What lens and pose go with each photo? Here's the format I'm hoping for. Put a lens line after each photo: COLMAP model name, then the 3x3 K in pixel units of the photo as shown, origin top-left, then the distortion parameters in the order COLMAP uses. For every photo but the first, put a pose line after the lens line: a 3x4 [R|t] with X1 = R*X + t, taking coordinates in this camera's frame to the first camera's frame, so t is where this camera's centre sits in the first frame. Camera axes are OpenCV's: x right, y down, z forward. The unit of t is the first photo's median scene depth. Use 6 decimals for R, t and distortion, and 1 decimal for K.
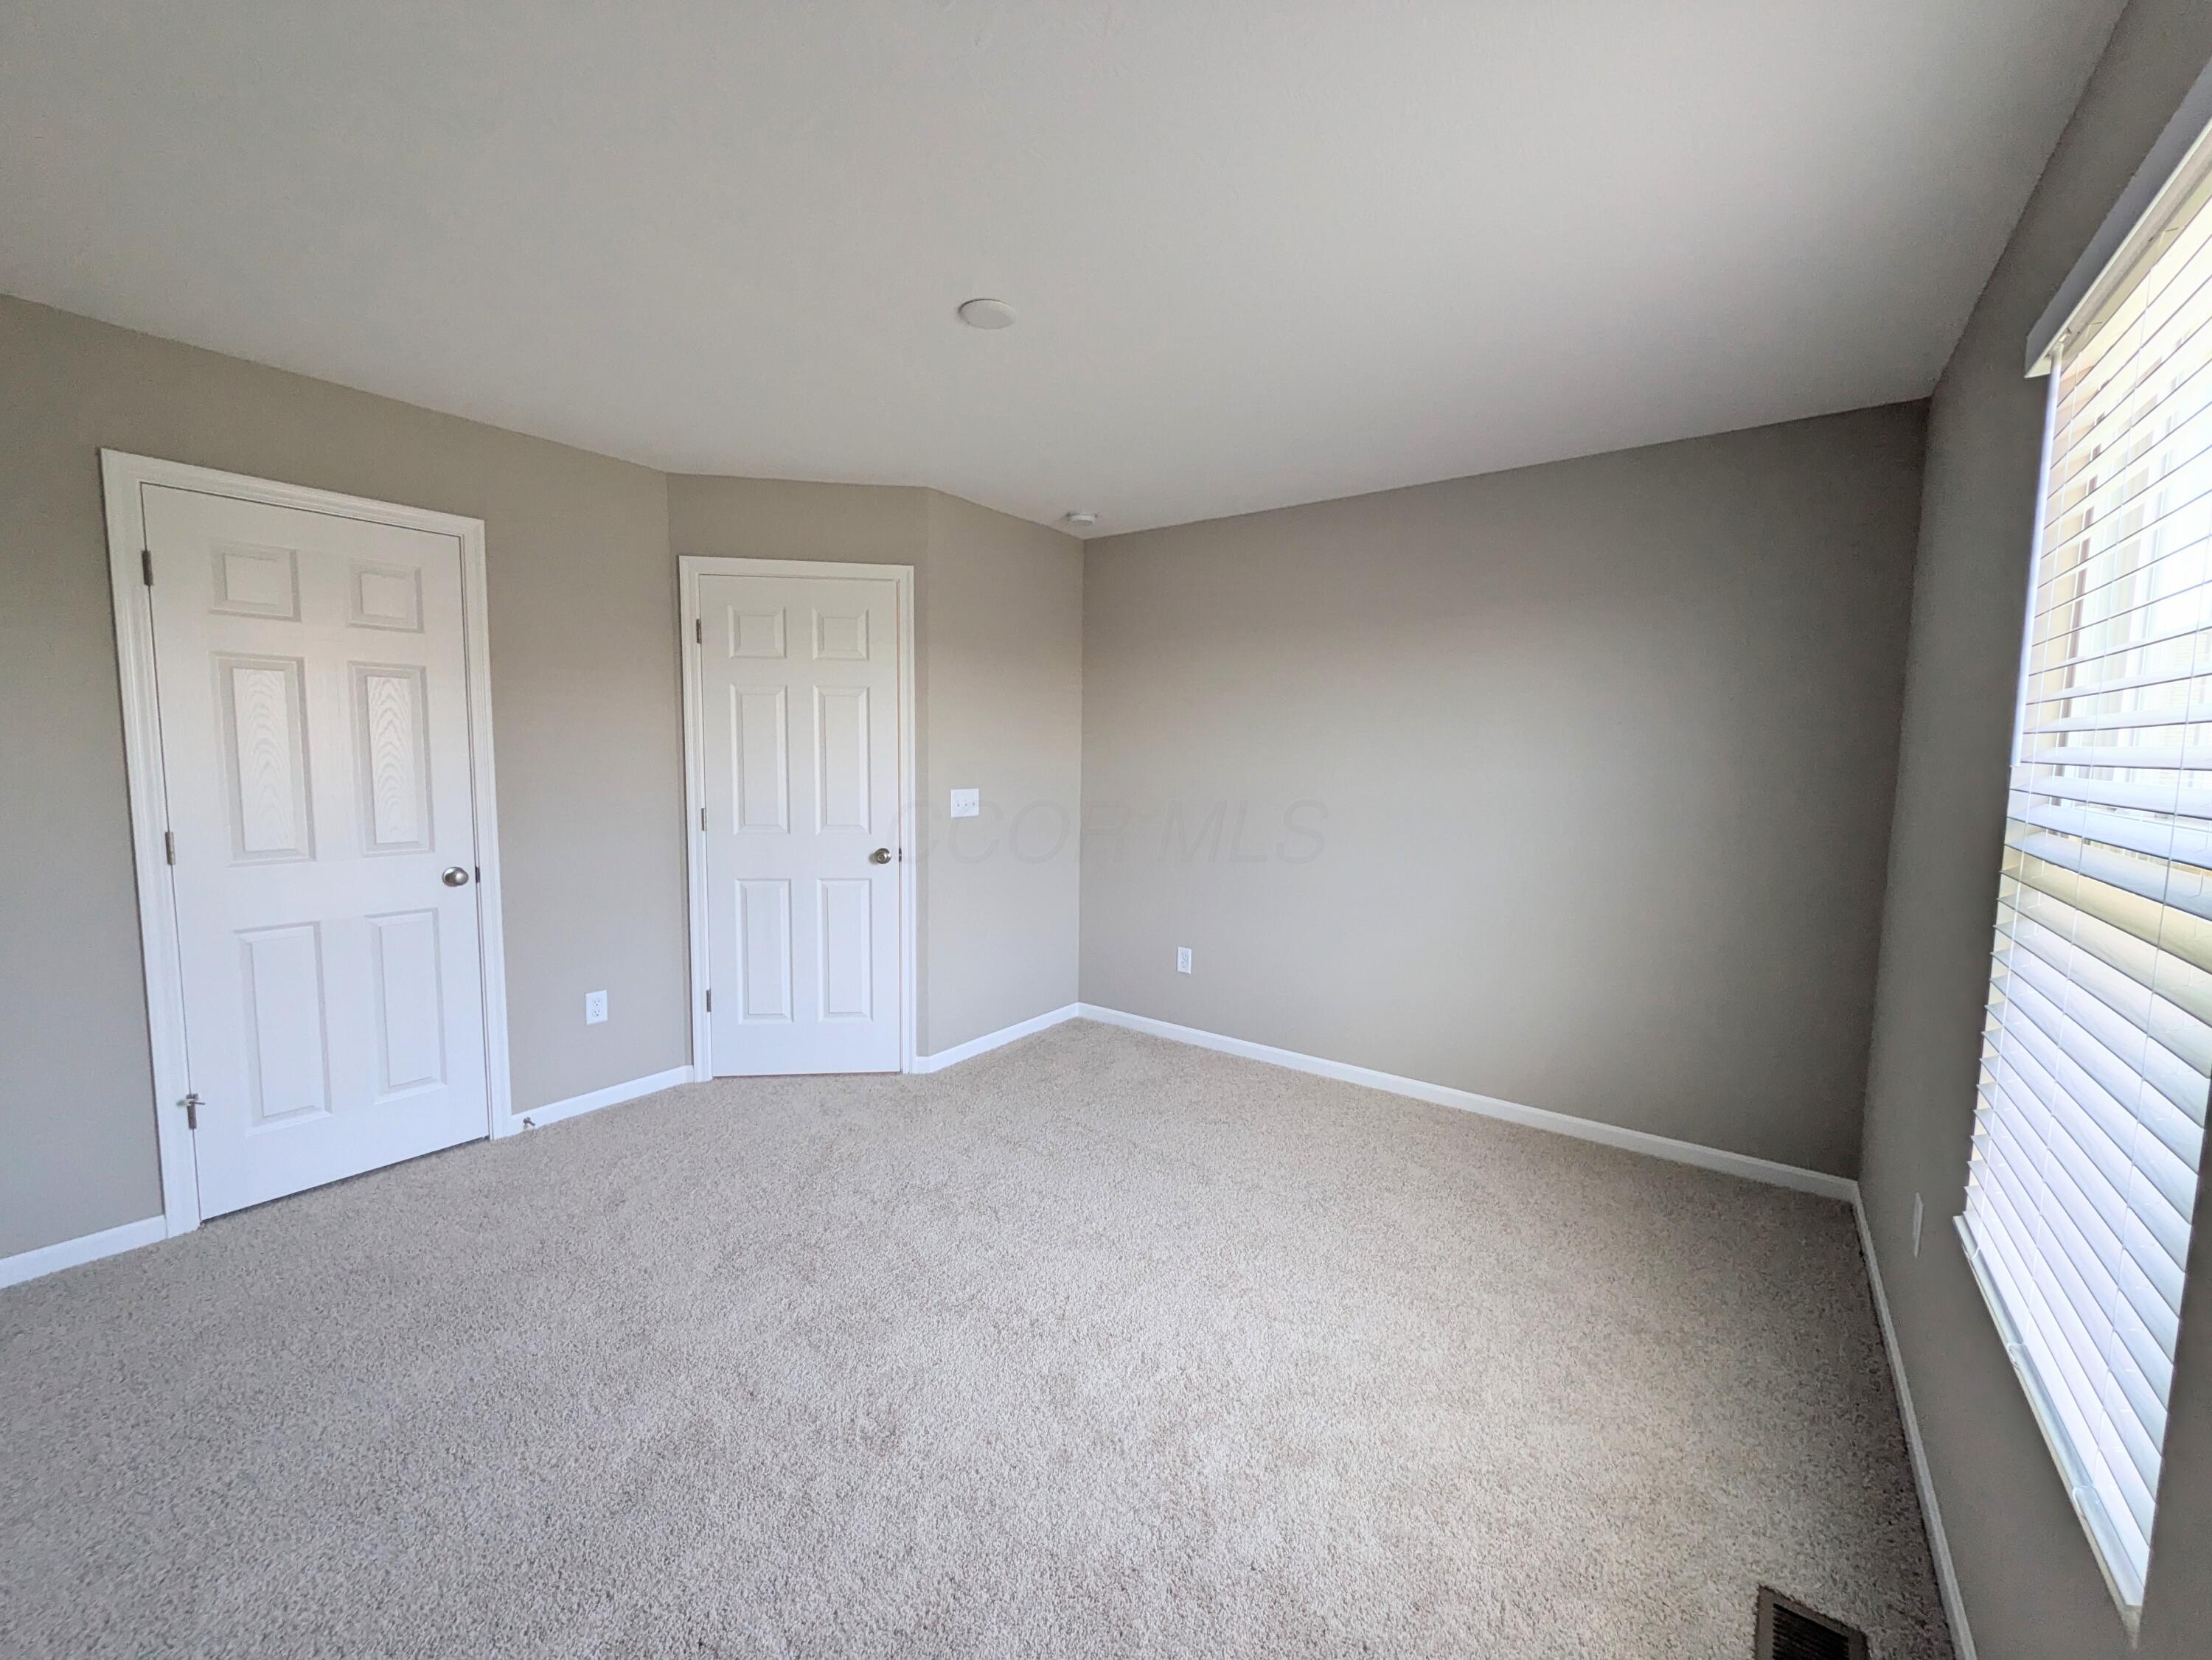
lens RADIAL K [[886.8, 0, 1086.1], [0, 886.8, 837.0], [0, 0, 1]] dist [-0.001300, 0.001580]
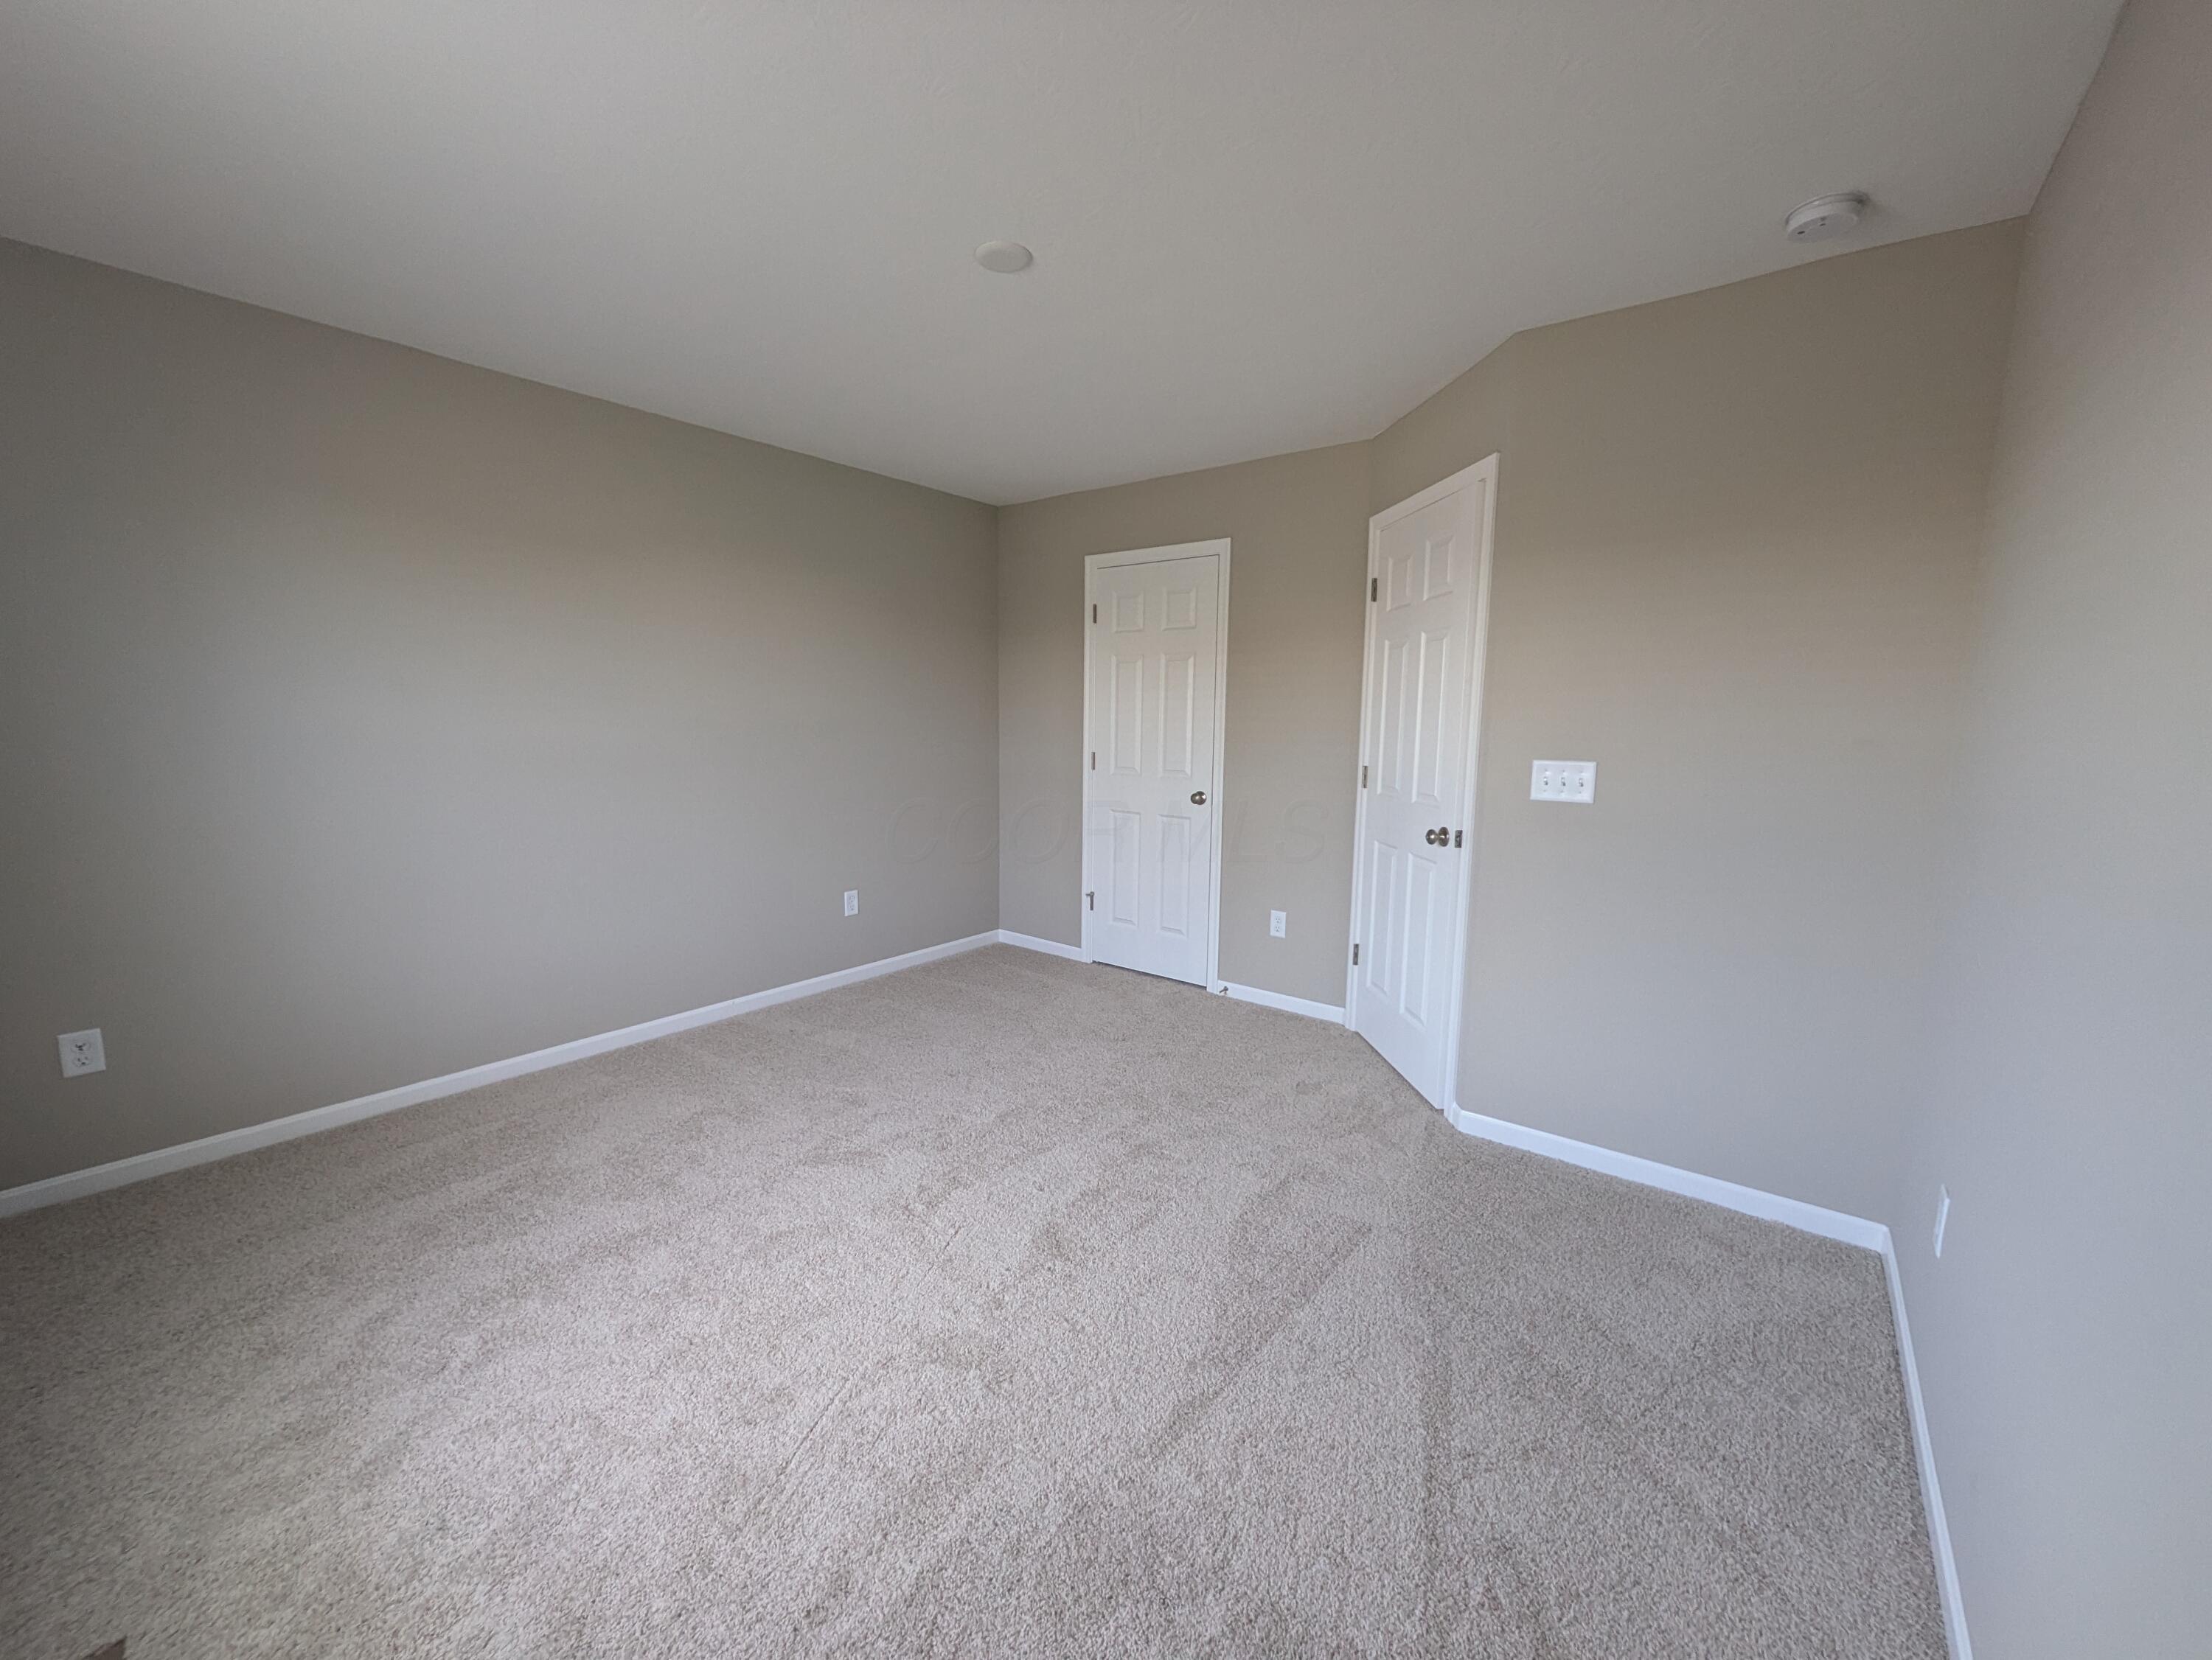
lens RADIAL K [[886.8, 0, 1099.2], [0, 886.8, 829.0], [0, 0, 1]] dist [-0.001300, 0.001580]
pose [[-0.041769, 0.120464, -0.991839, 0.625387], [-0.098468, 0.987376, 0.124069, -0.059166], [0.994263, 0.102846, -0.029380, 0.772076]]
